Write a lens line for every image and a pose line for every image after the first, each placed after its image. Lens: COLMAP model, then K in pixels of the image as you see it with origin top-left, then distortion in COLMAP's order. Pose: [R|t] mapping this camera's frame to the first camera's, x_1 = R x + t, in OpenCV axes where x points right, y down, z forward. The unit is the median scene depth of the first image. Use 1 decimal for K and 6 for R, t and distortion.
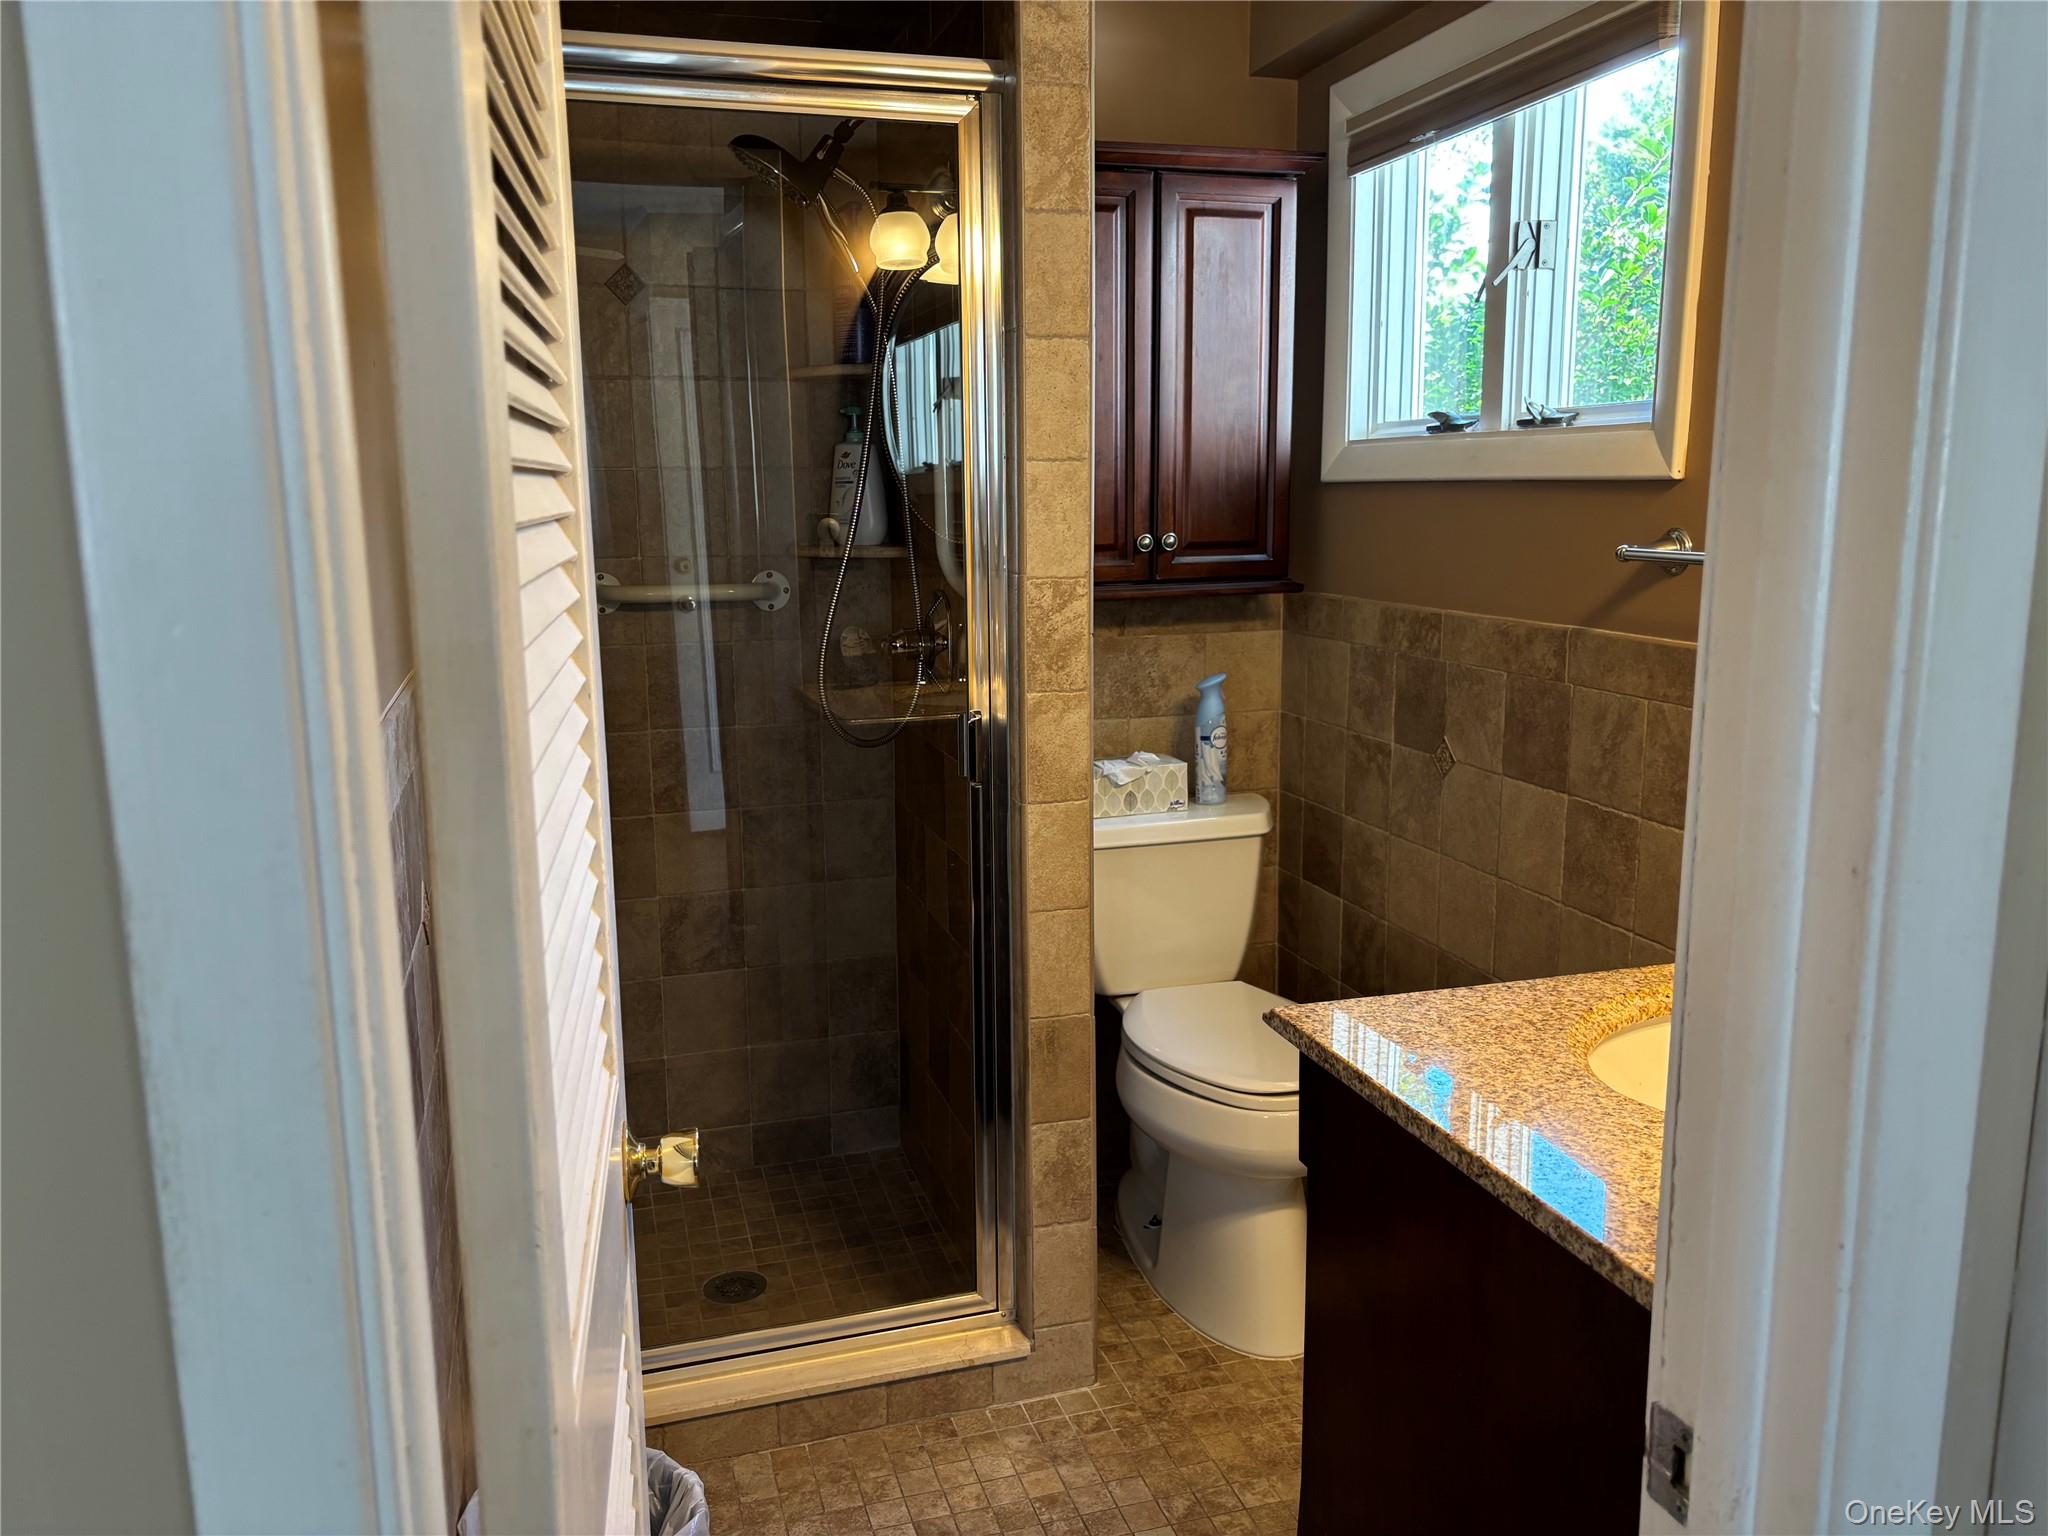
lens RADIAL K [[1544.4, 0, 1011.7], [0, 1544.4, 766.5], [0, 0, 1]] dist [0.083475, -0.104446]
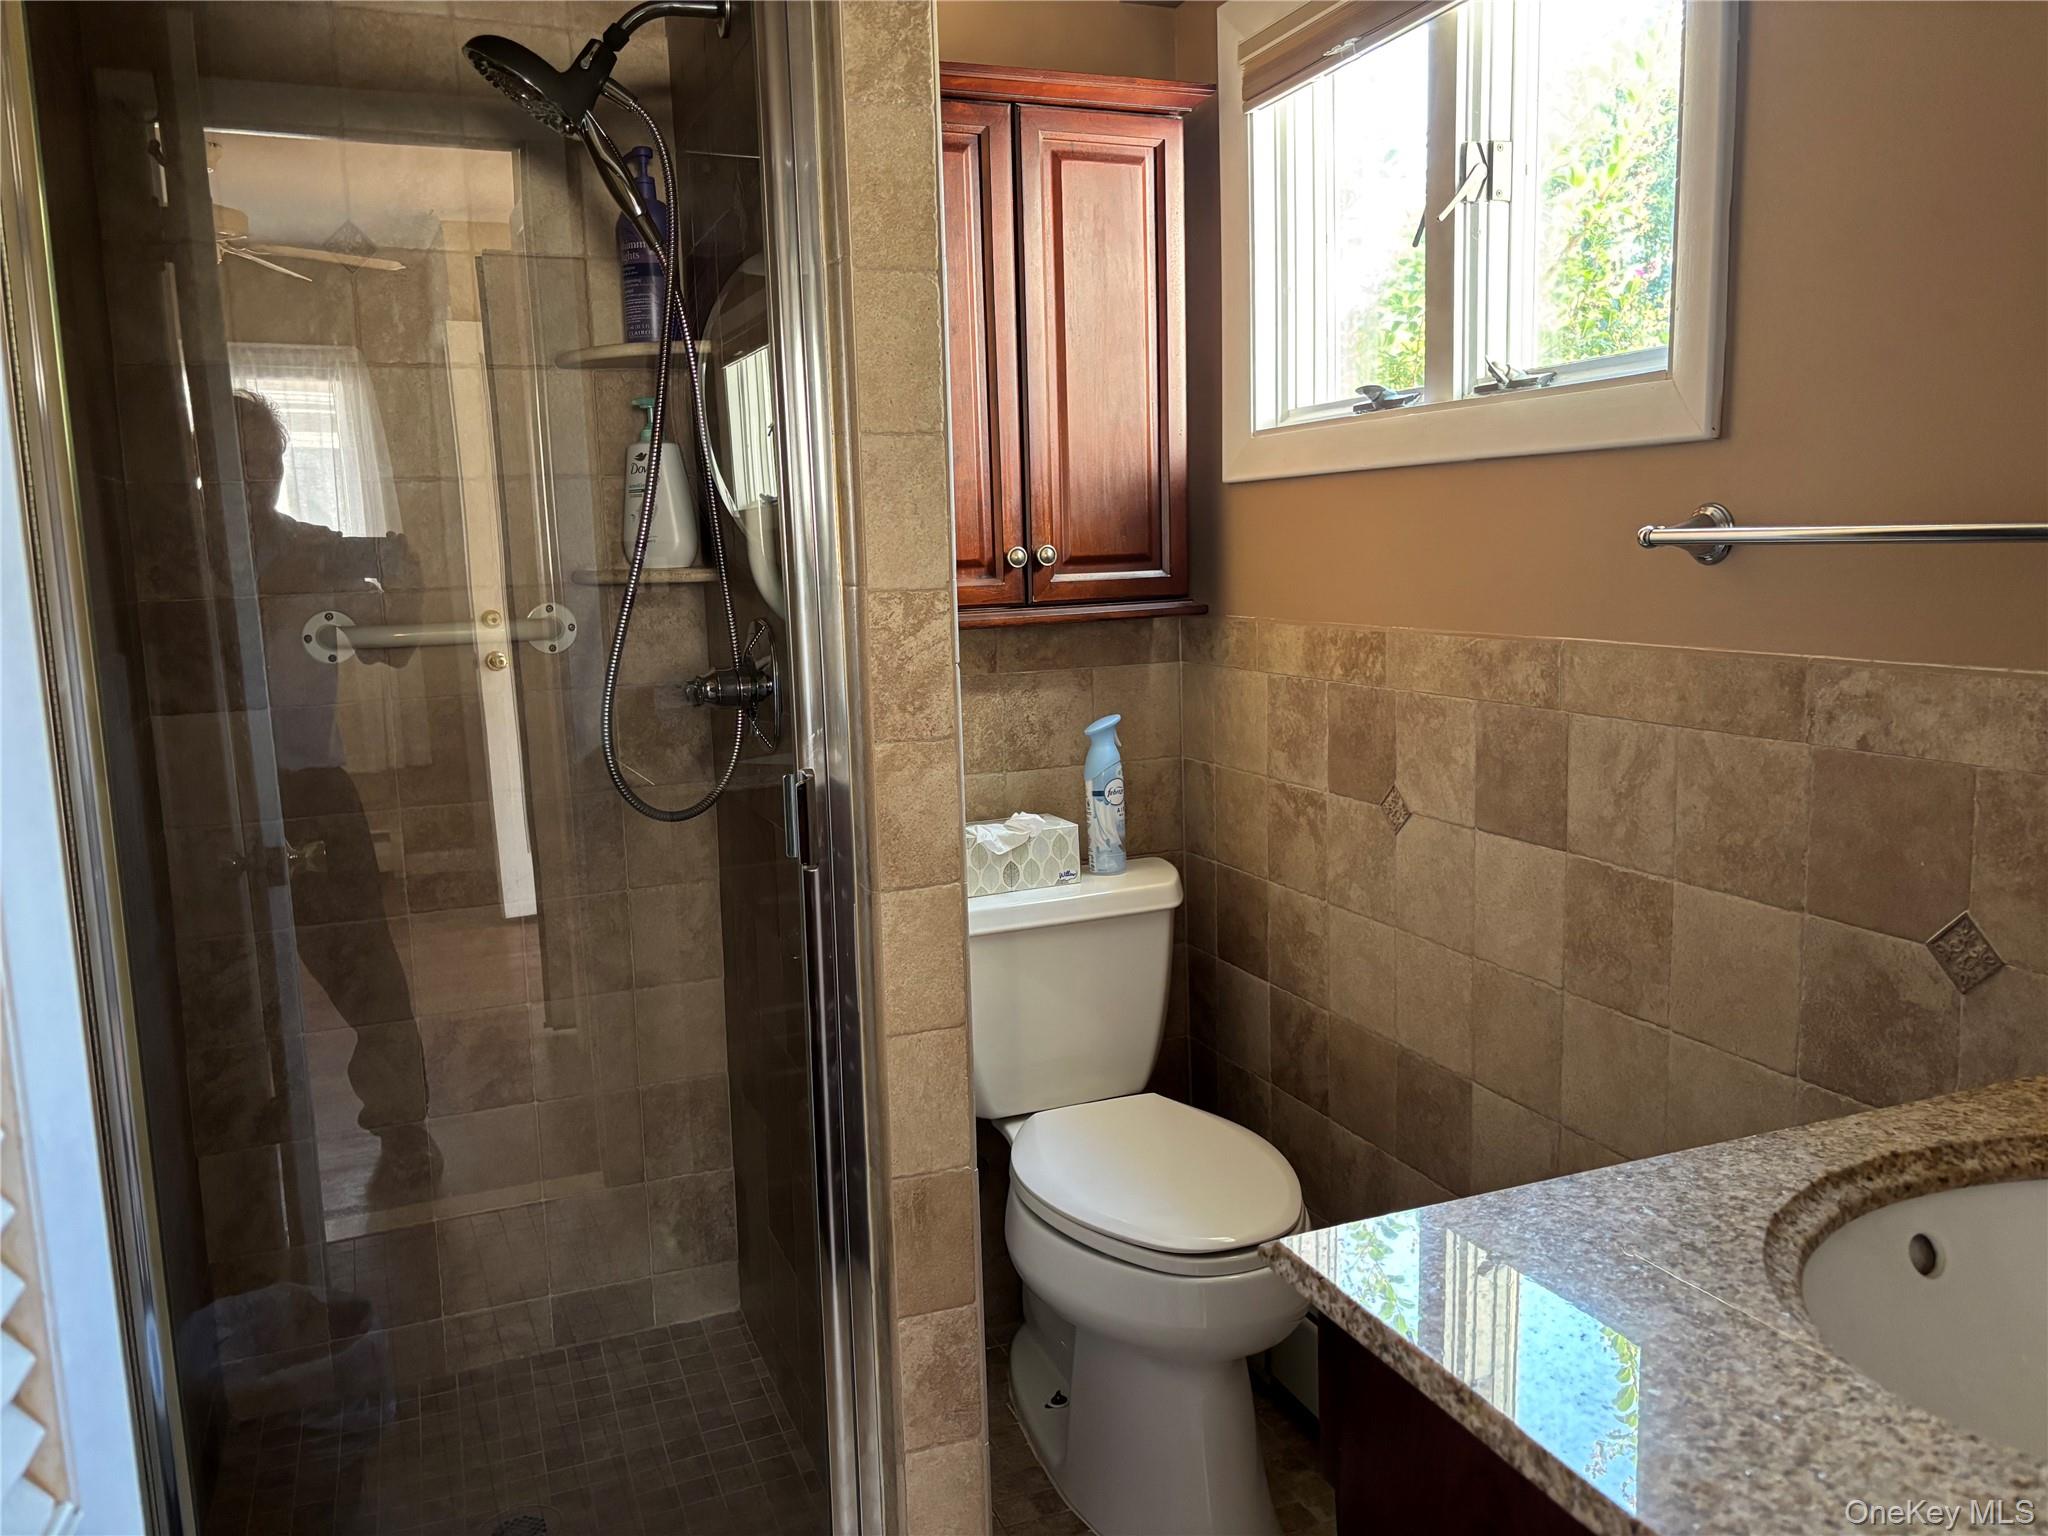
lens RADIAL K [[1544.4, 0, 1011.7], [0, 1544.4, 766.5], [0, 0, 1]] dist [0.083475, -0.104446]
pose [[0.995592, -0.032678, 0.087913, 0.008434], [0.035783, 0.998782, -0.033977, -0.007201], [-0.086696, 0.036973, 0.995549, 0.203793]]
